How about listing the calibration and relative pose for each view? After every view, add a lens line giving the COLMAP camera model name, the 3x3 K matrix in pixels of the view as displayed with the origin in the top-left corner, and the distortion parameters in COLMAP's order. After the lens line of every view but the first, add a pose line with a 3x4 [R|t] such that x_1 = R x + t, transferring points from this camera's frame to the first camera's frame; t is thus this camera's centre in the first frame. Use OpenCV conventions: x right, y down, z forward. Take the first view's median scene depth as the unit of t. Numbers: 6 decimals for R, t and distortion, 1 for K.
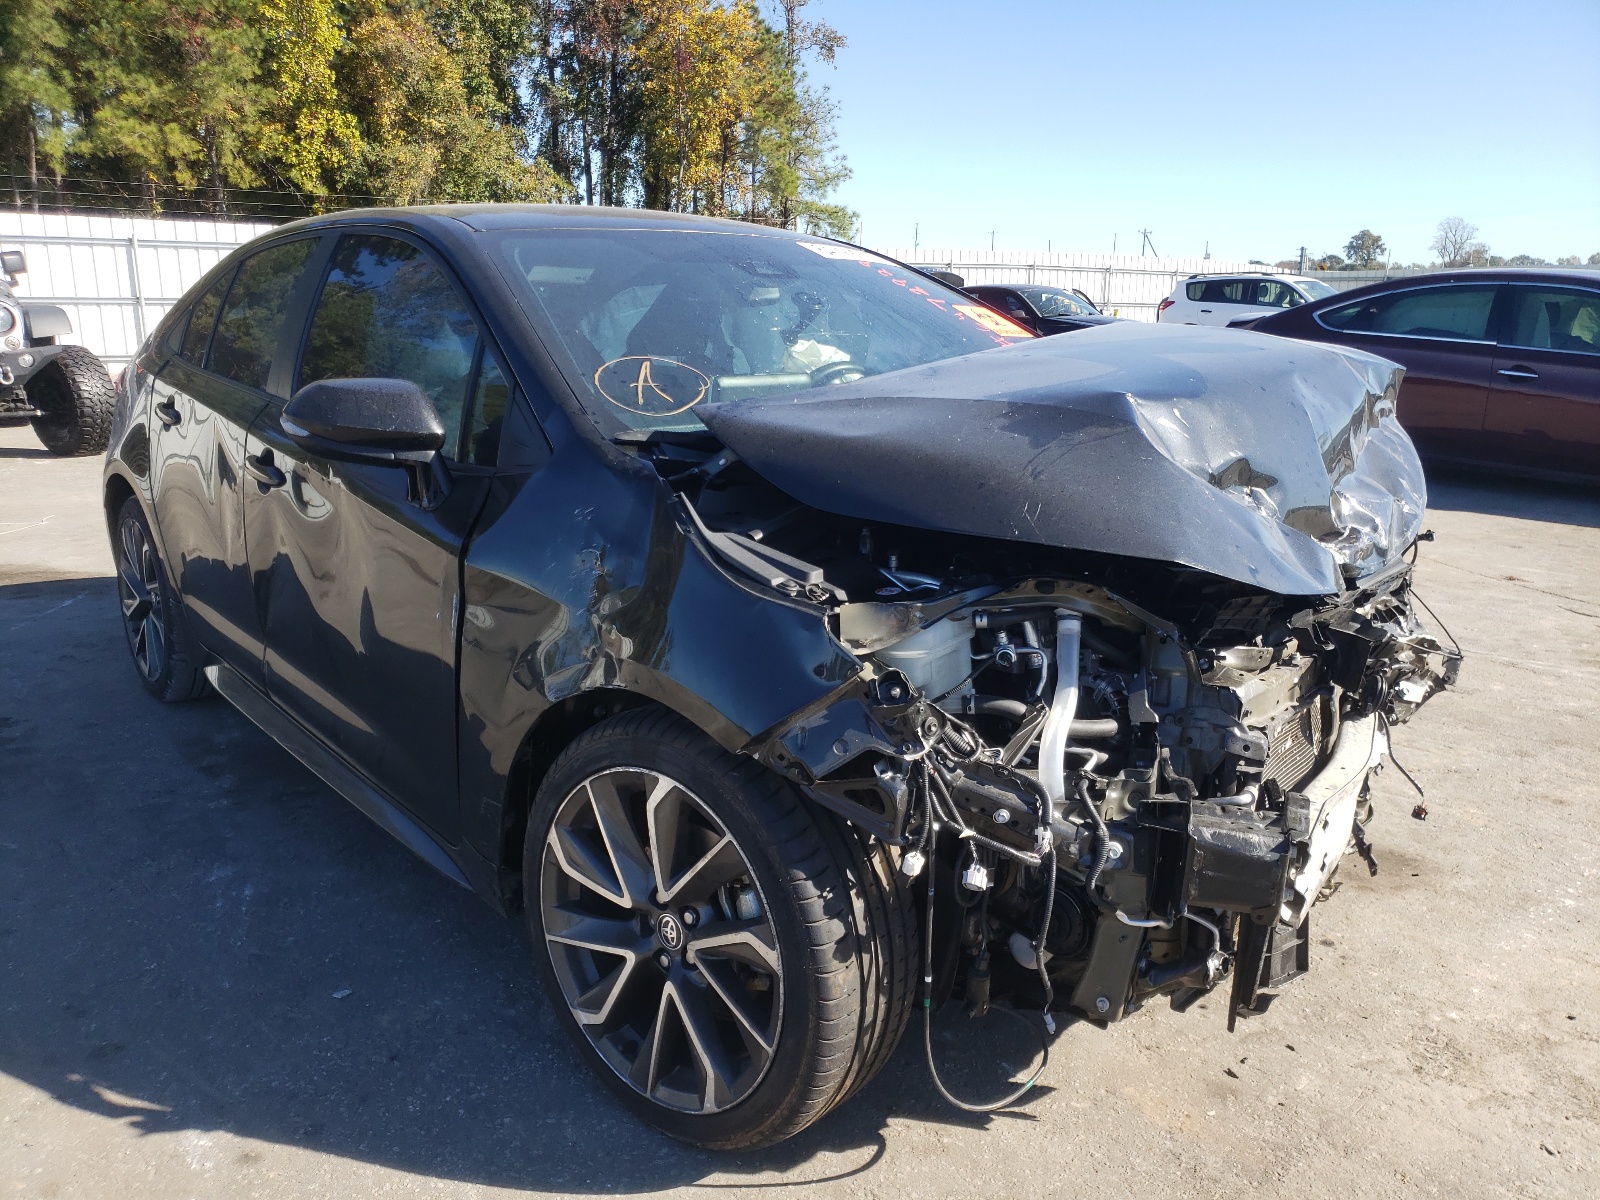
lens RADIAL K [[1284.2, 0, 800.0], [0, 1284.2, 600.0], [0, 0, 1]] dist [0.036359, 0.008892]
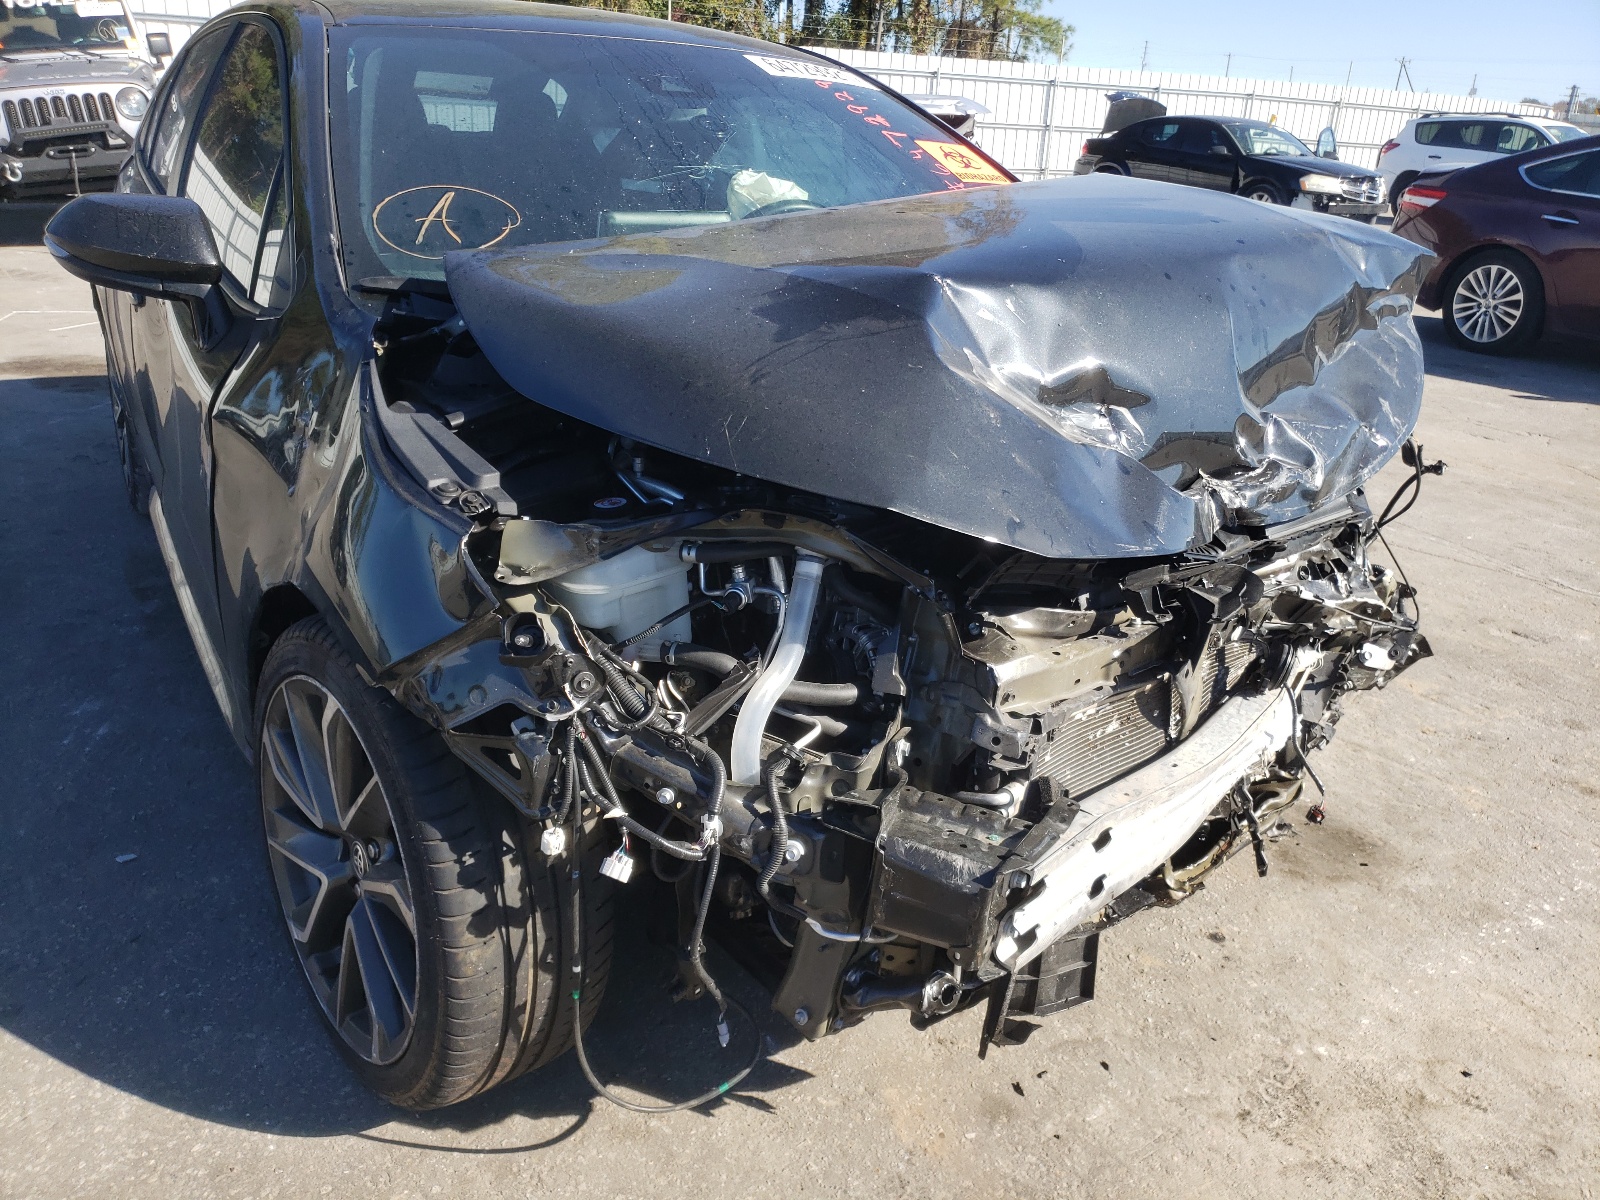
lens RADIAL K [[1280.3, 0, 800.0], [0, 1280.3, 600.0], [0, 0, 1]] dist [0.024889, 0.001043]
pose [[0.985752, 0.099768, -0.135424, 0.303541], [-0.081189, 0.987322, 0.136396, -0.066332], [0.147315, -0.123458, 0.981354, 0.200816]]
